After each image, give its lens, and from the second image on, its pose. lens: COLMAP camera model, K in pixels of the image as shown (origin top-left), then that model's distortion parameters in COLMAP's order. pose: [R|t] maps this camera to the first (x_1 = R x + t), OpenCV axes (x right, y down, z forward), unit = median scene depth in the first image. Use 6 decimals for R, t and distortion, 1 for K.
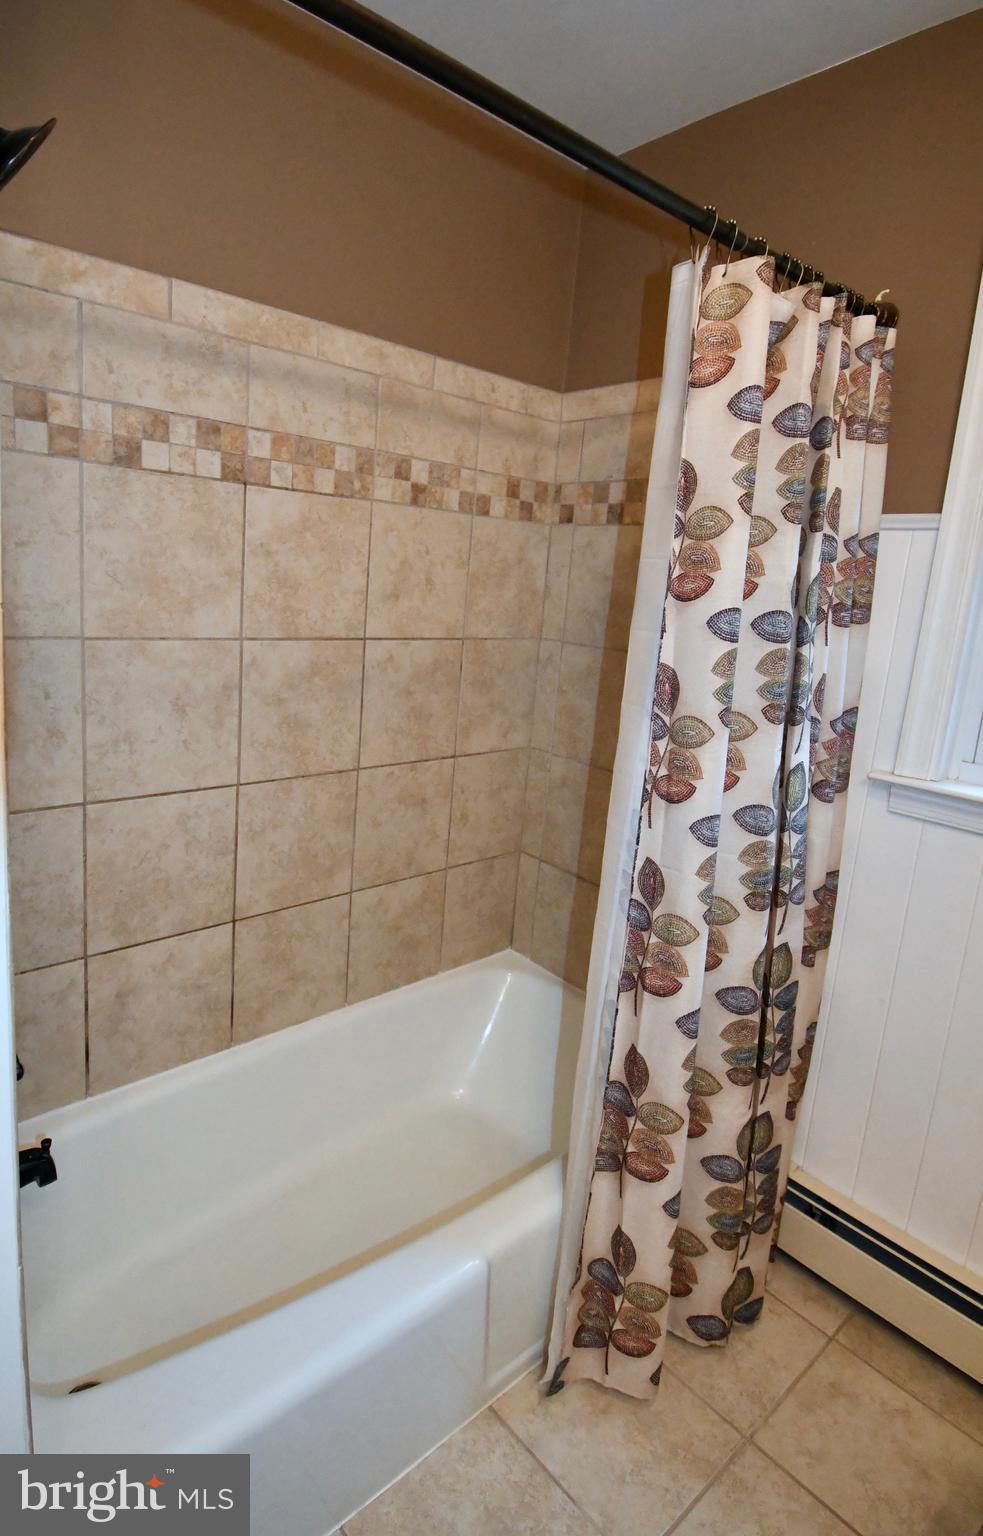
lens RADIAL K [[824.8, 0, 489.2], [0, 824.8, 729.5], [0, 0, 1]] dist [0.000568, -0.000153]
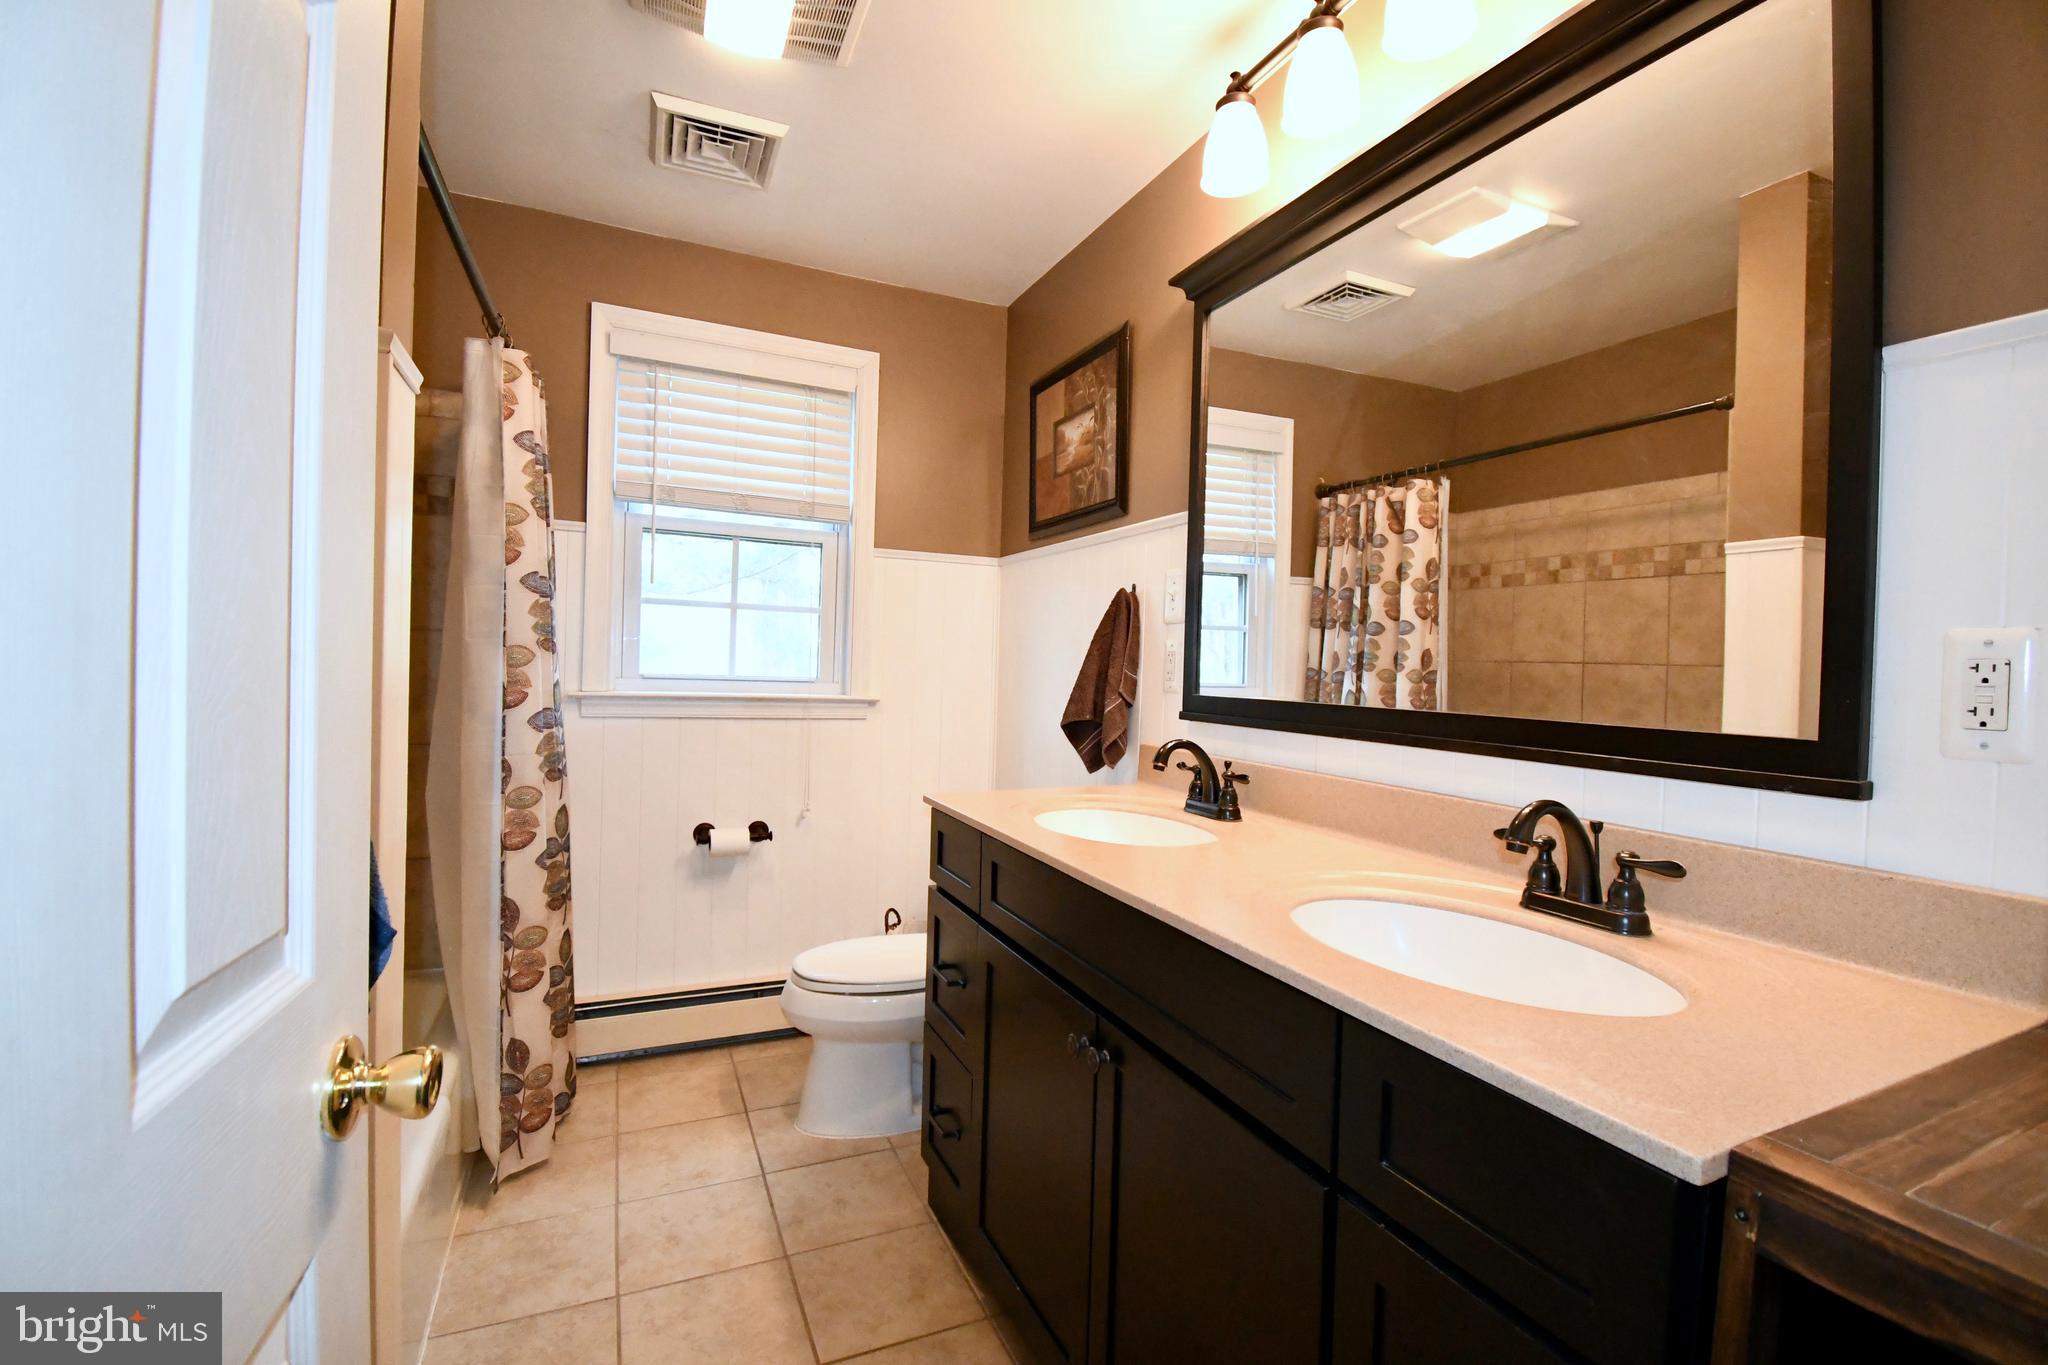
lens RADIAL K [[906.2, 0, 1027.5], [0, 906.2, 680.0], [0, 0, 1]] dist [0.023955, -0.027700]
pose [[0.294390, -0.076438, 0.952624, -0.957313], [0.165845, 0.985759, 0.027845, 0.139888], [-0.941185, 0.149791, 0.302874, -0.300772]]
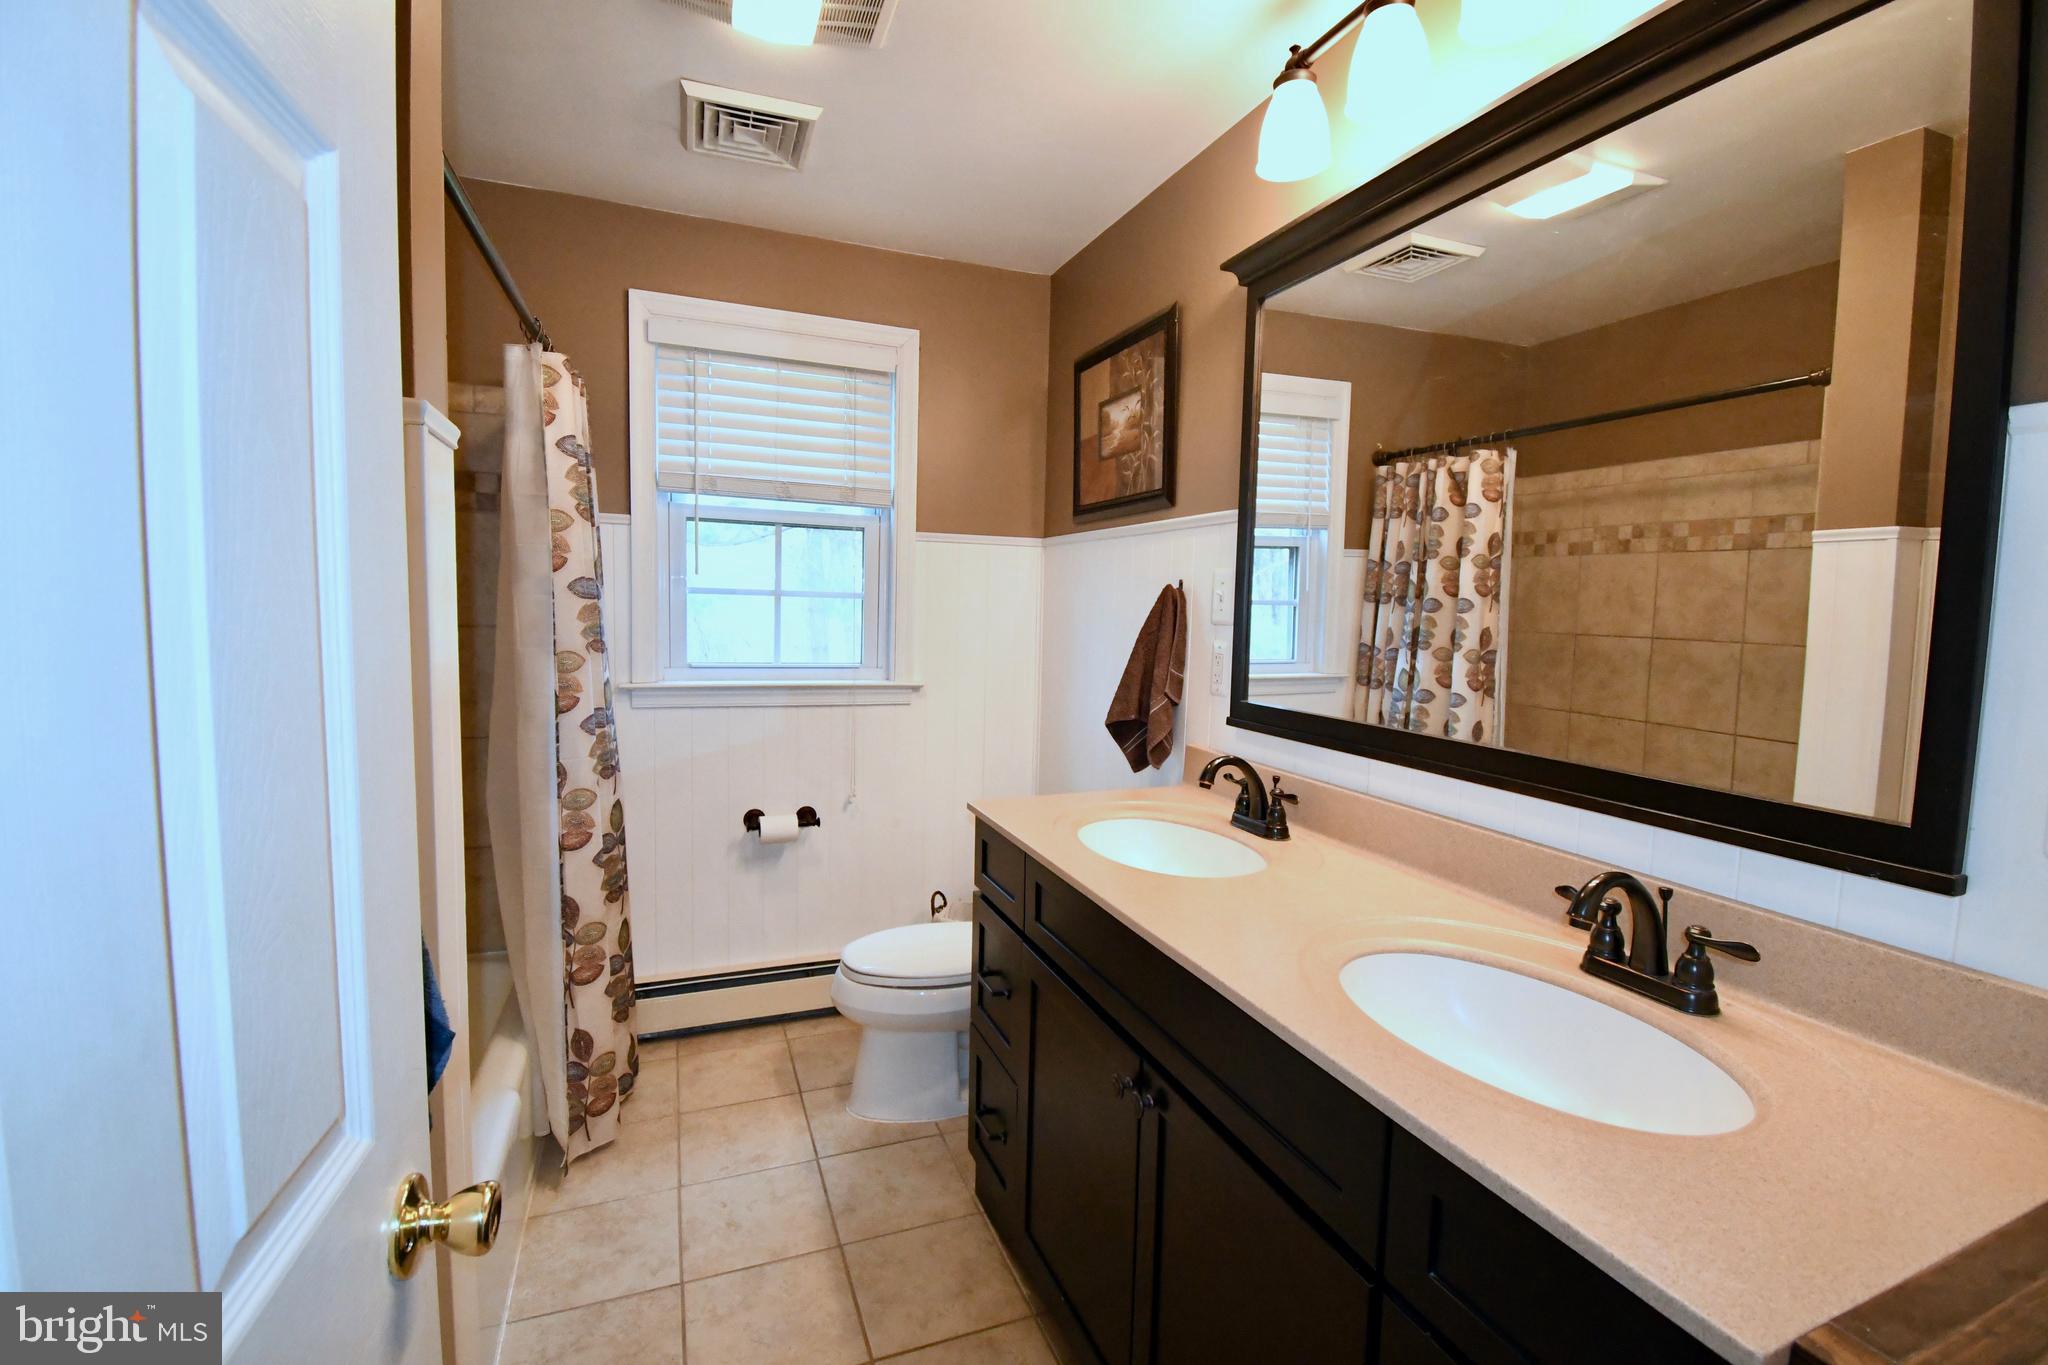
lens RADIAL K [[907.3, 0, 1026.2], [0, 907.3, 678.8], [0, 0, 1]] dist [0.020485, -0.024335]
pose [[0.341774, -0.140855, 0.929166, -0.928285], [0.170735, 0.981557, 0.085995, 0.031530], [-0.924143, 0.129250, 0.359520, -0.311860]]
